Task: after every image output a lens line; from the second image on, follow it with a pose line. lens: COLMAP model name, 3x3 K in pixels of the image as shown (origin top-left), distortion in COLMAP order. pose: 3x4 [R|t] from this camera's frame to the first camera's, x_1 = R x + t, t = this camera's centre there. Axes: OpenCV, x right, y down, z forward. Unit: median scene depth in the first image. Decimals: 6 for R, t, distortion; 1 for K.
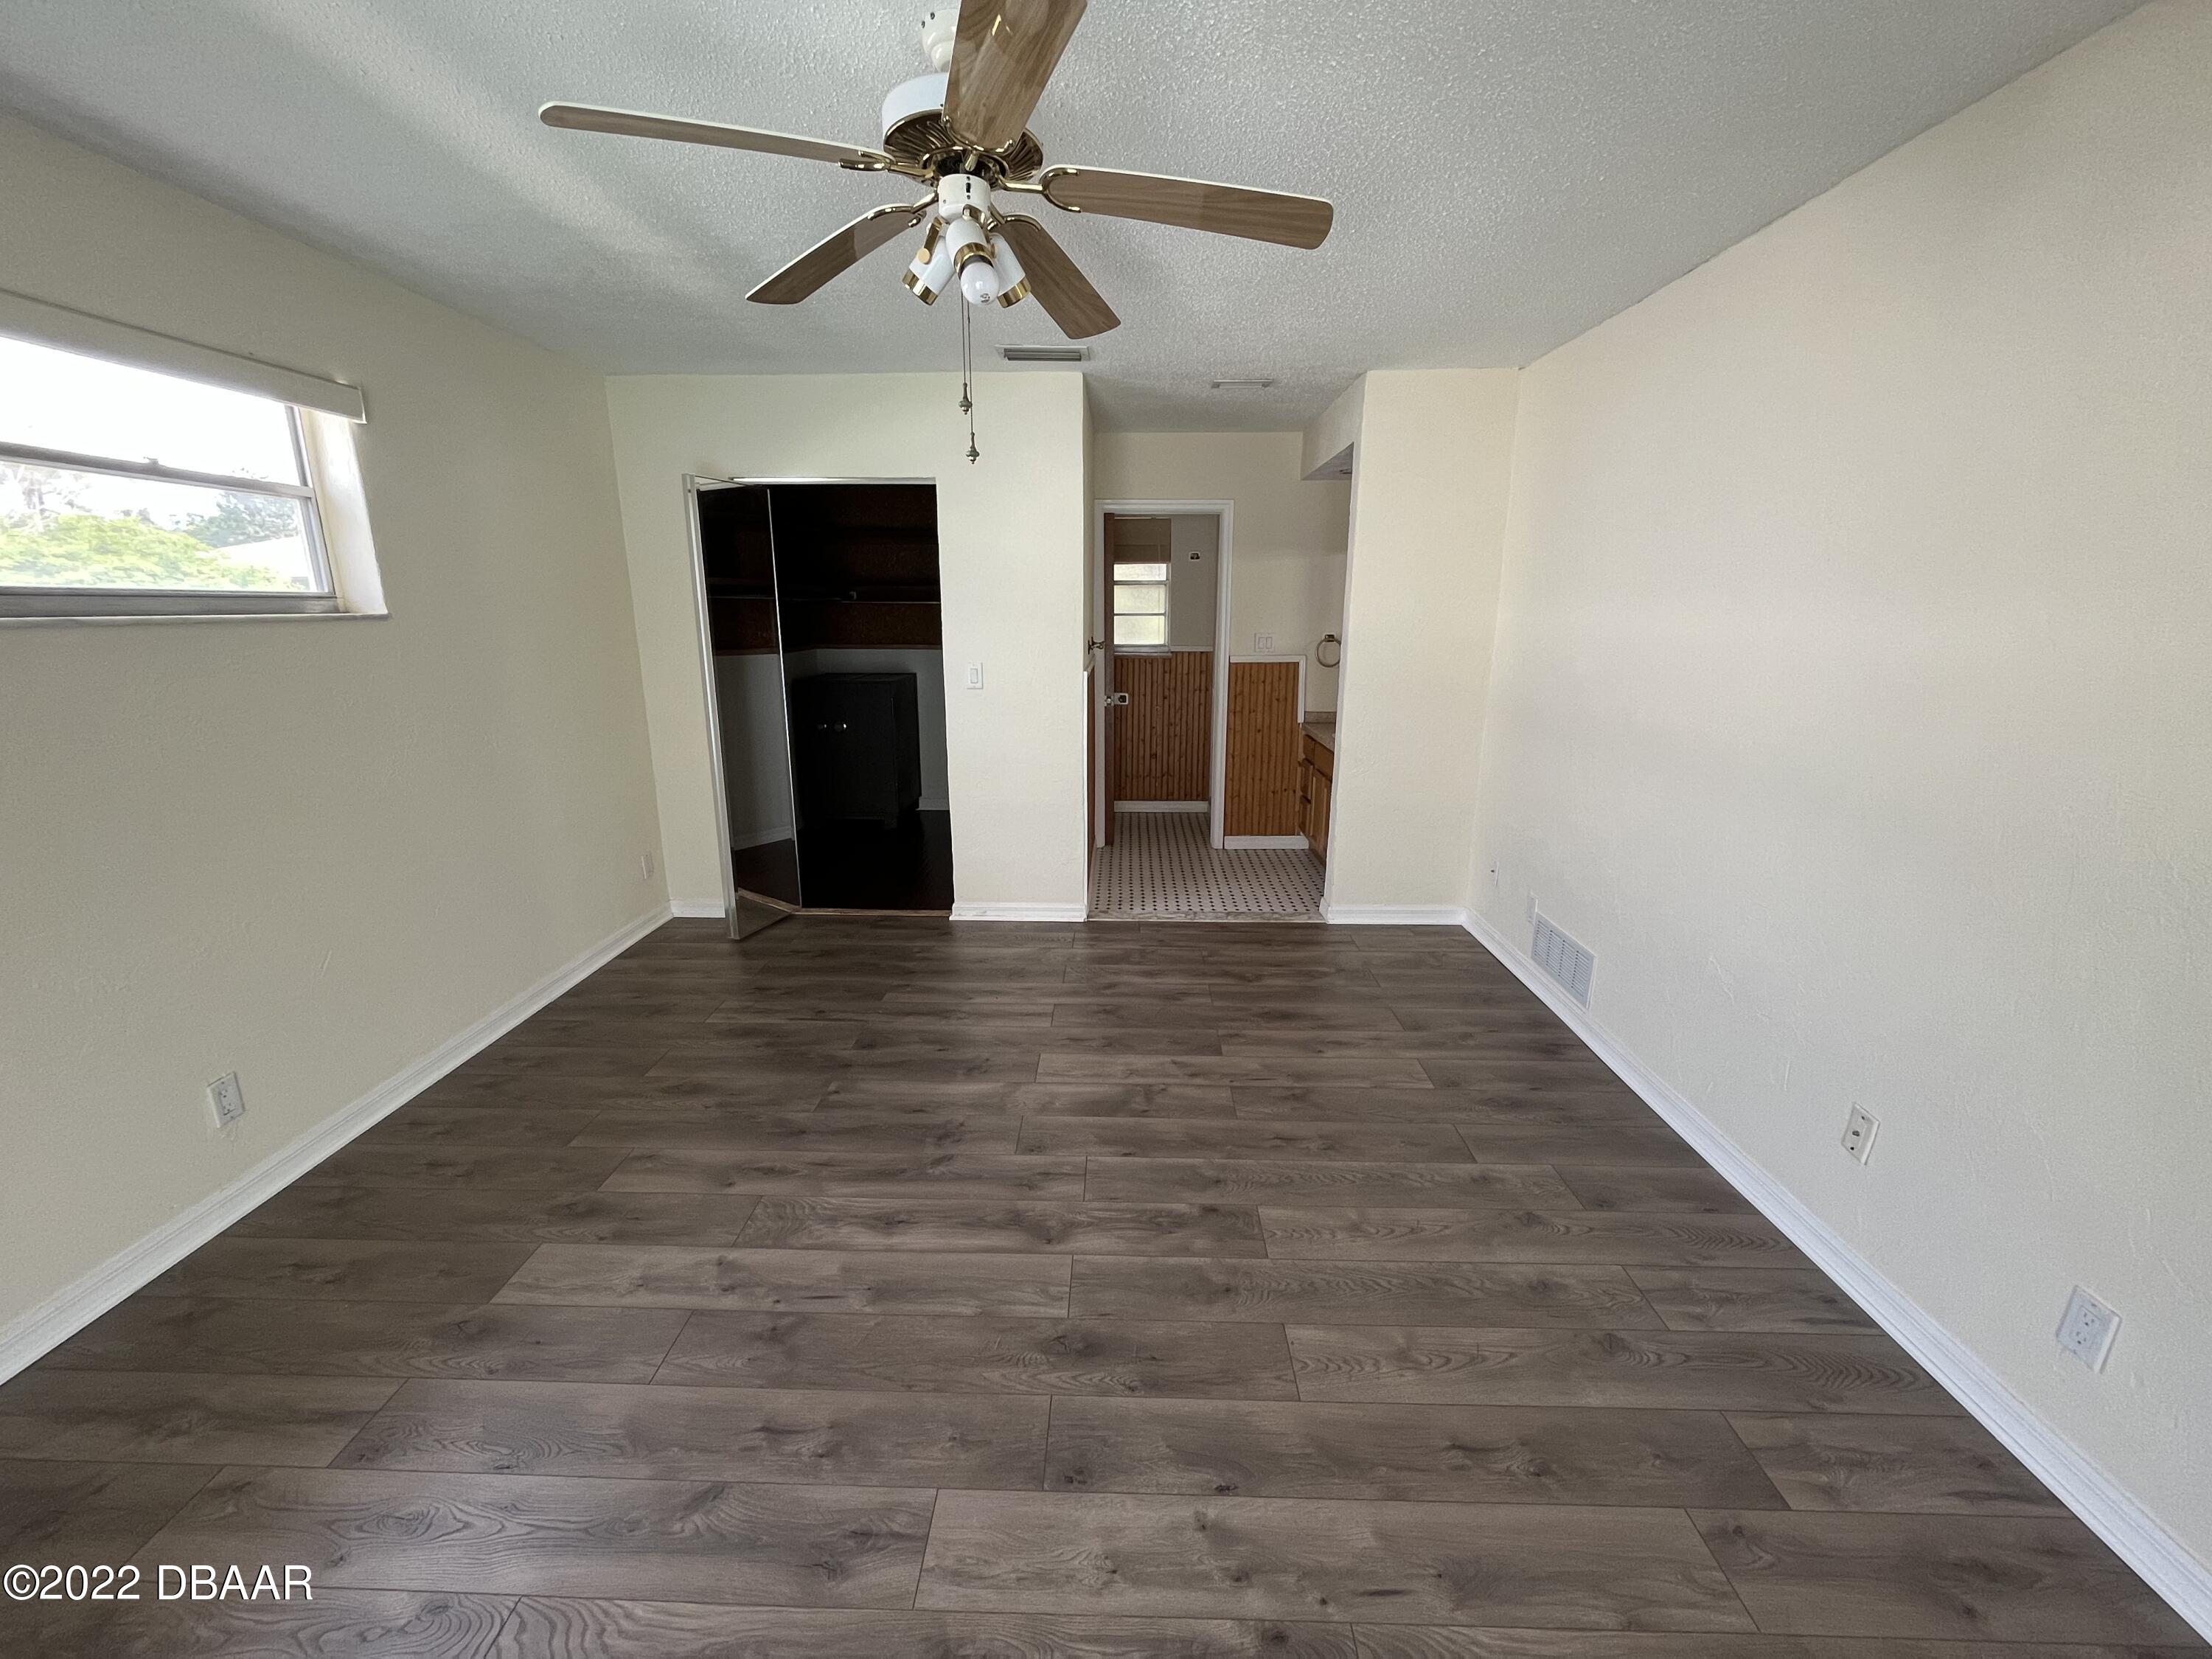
lens RADIAL K [[888.2, 0, 1100.3], [0, 888.2, 825.4], [0, 0, 1]] dist [-0.002292, -0.000216]
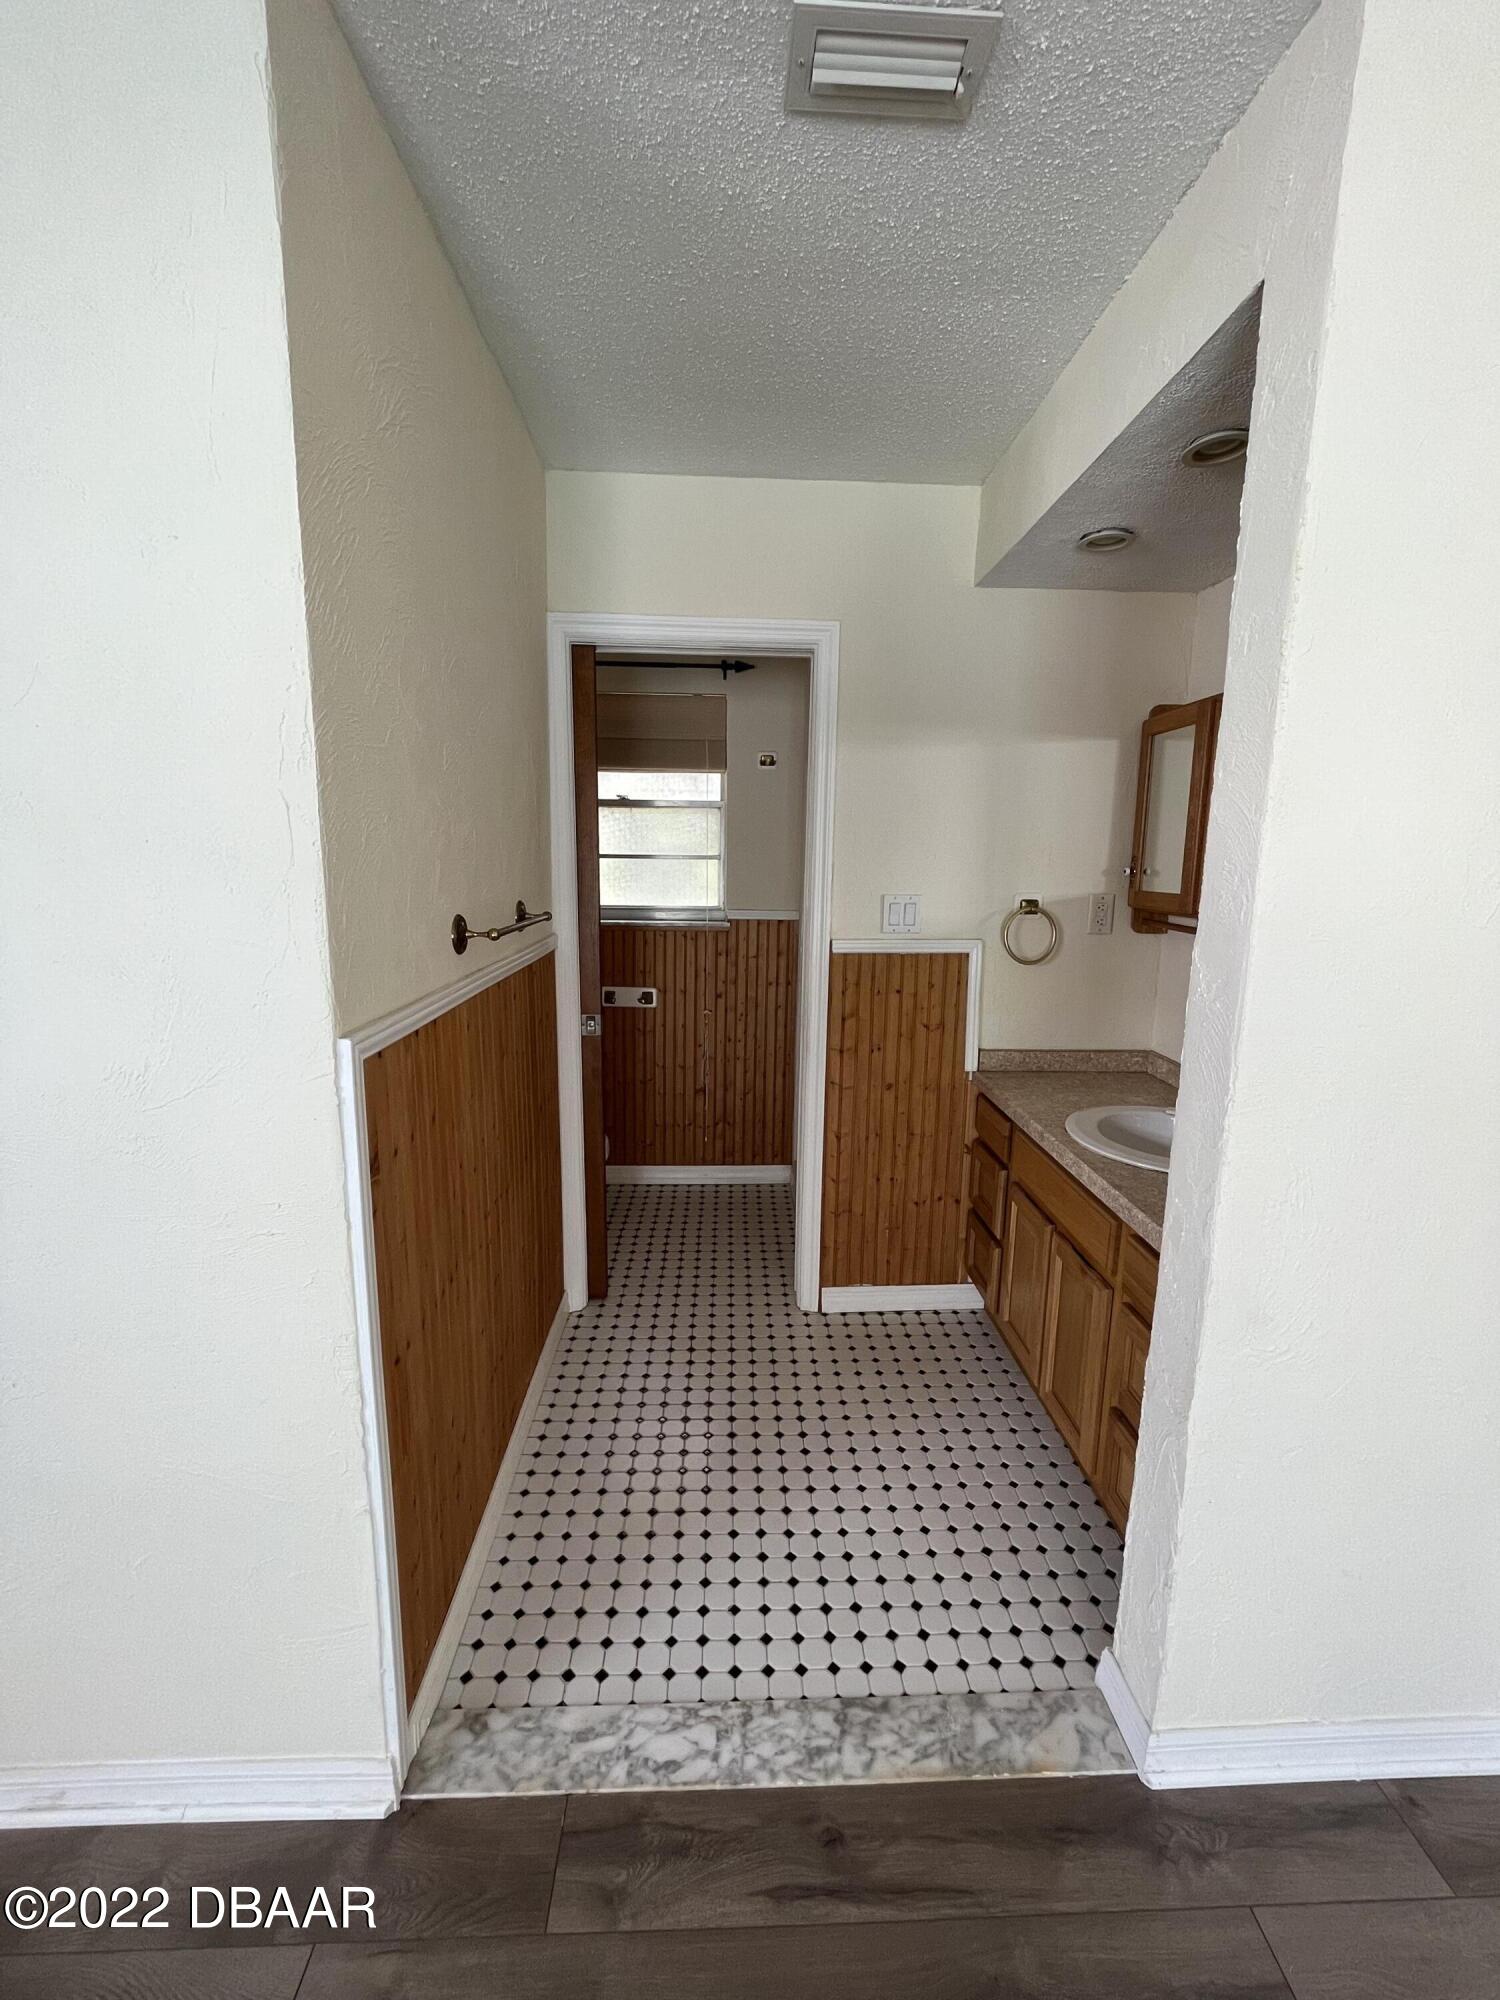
lens RADIAL K [[803.1, 0, 754.3], [0, 803.1, 994.6], [0, 0, 1]] dist [-0.002292, -0.000216]
pose [[0.997533, 0.007750, 0.069766, 0.086538], [-0.002809, 0.997497, -0.070652, -0.155809], [-0.070139, 0.070282, 0.995058, 0.677702]]
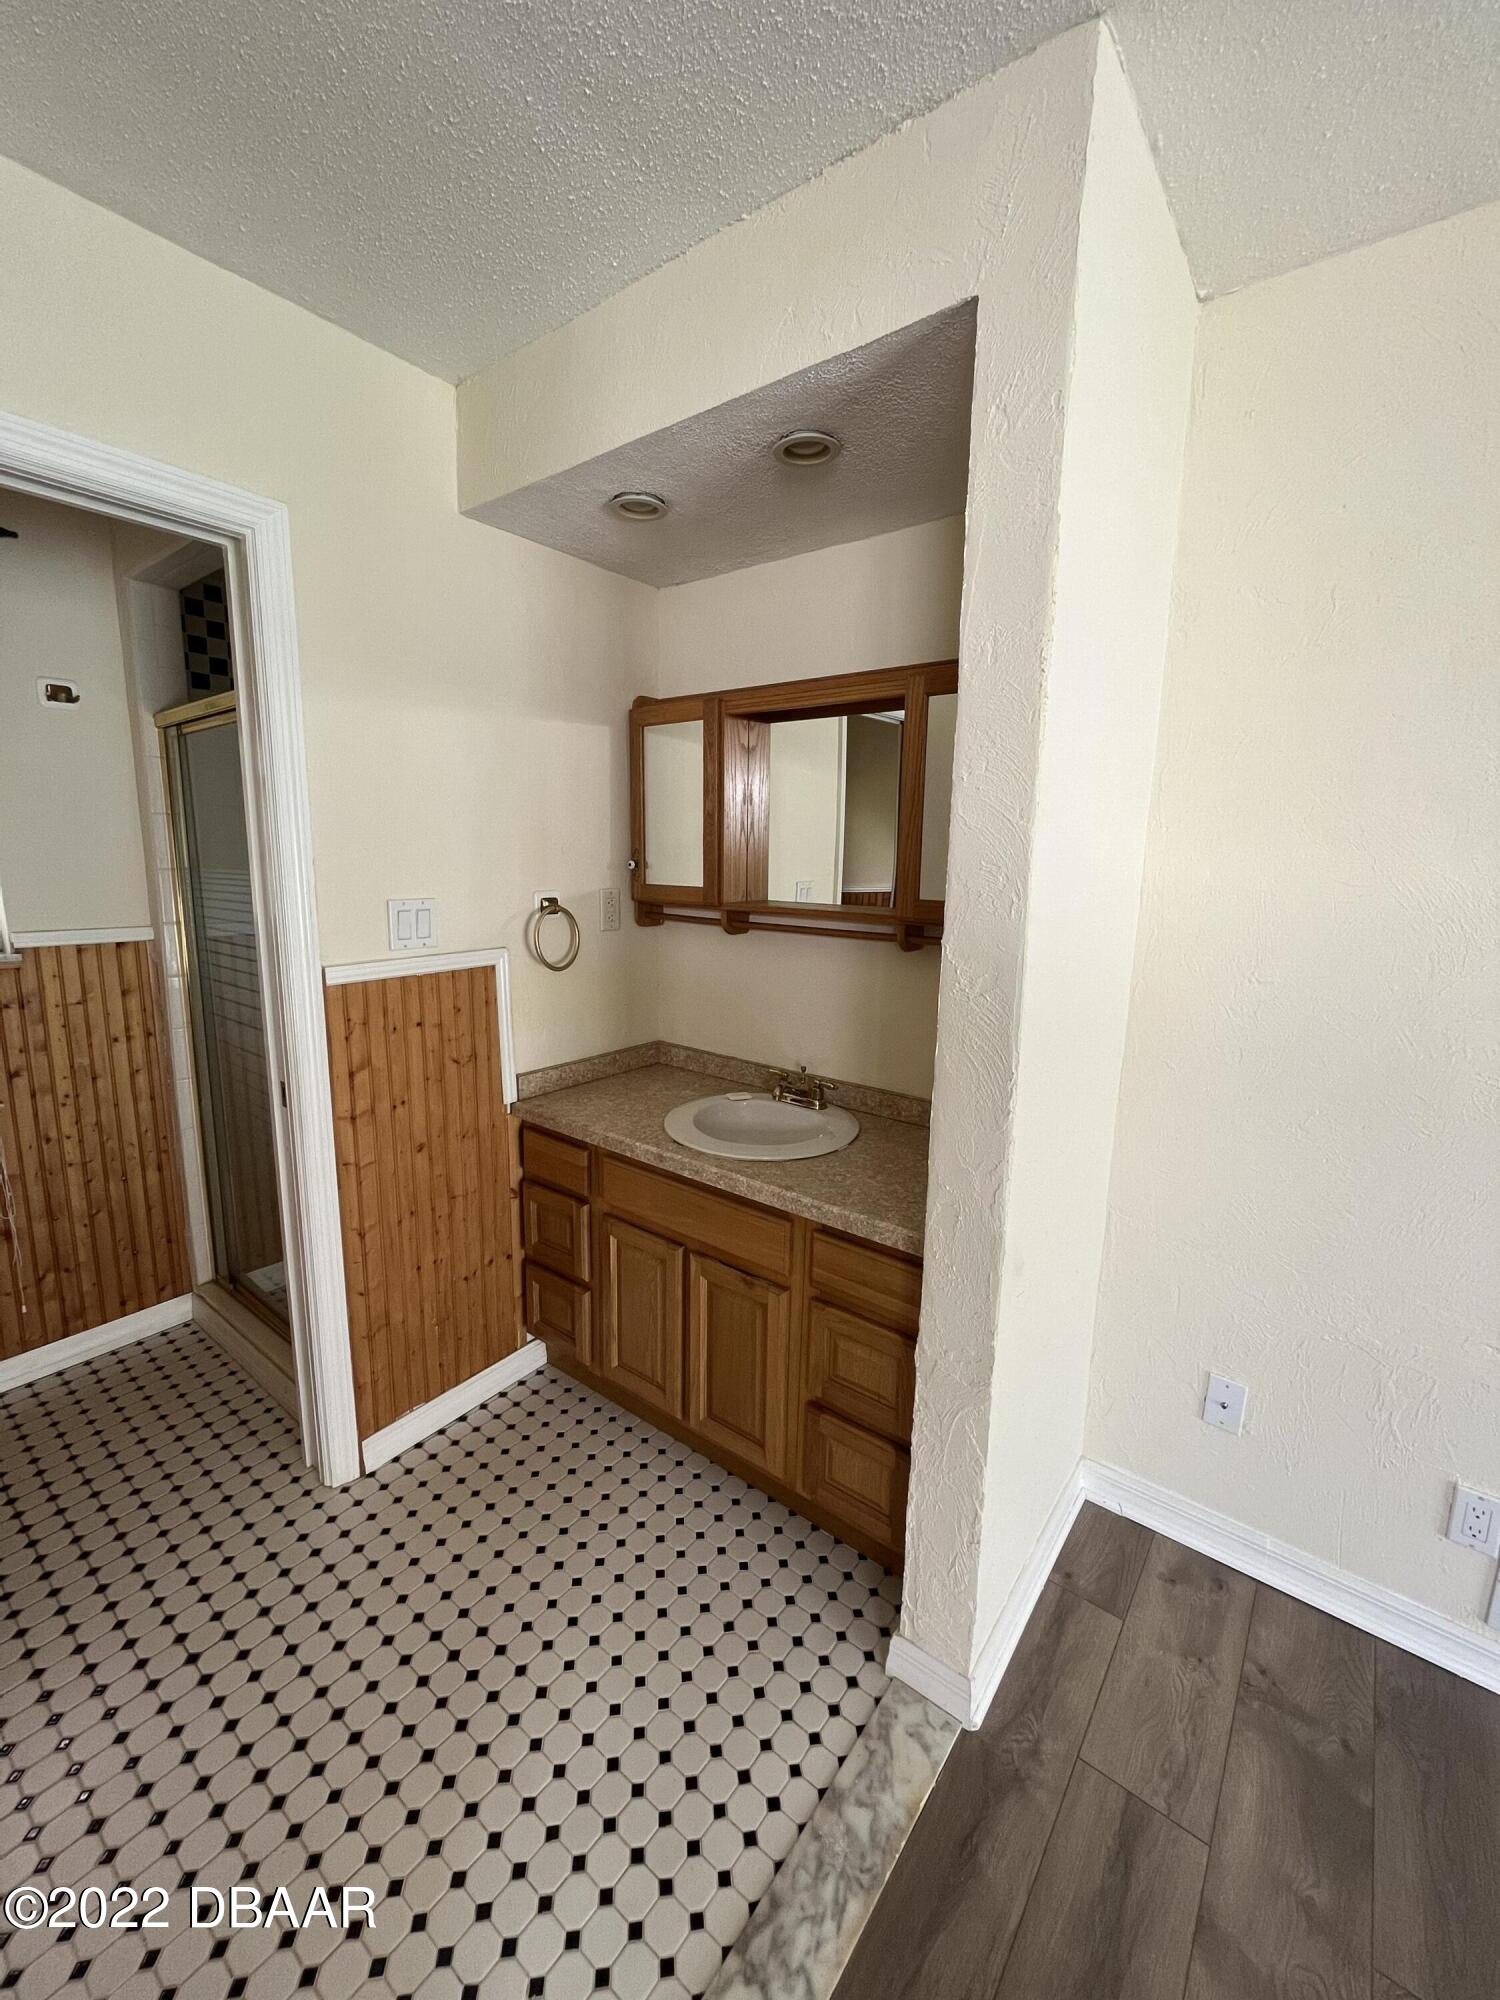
lens RADIAL K [[803.1, 0, 754.3], [0, 803.1, 994.6], [0, 0, 1]] dist [-0.002292, -0.000216]
pose [[0.587580, -0.123904, 0.799623, -0.010096], [0.173512, 0.984513, 0.025054, -0.192376], [-0.790344, 0.124023, 0.599979, 0.821845]]
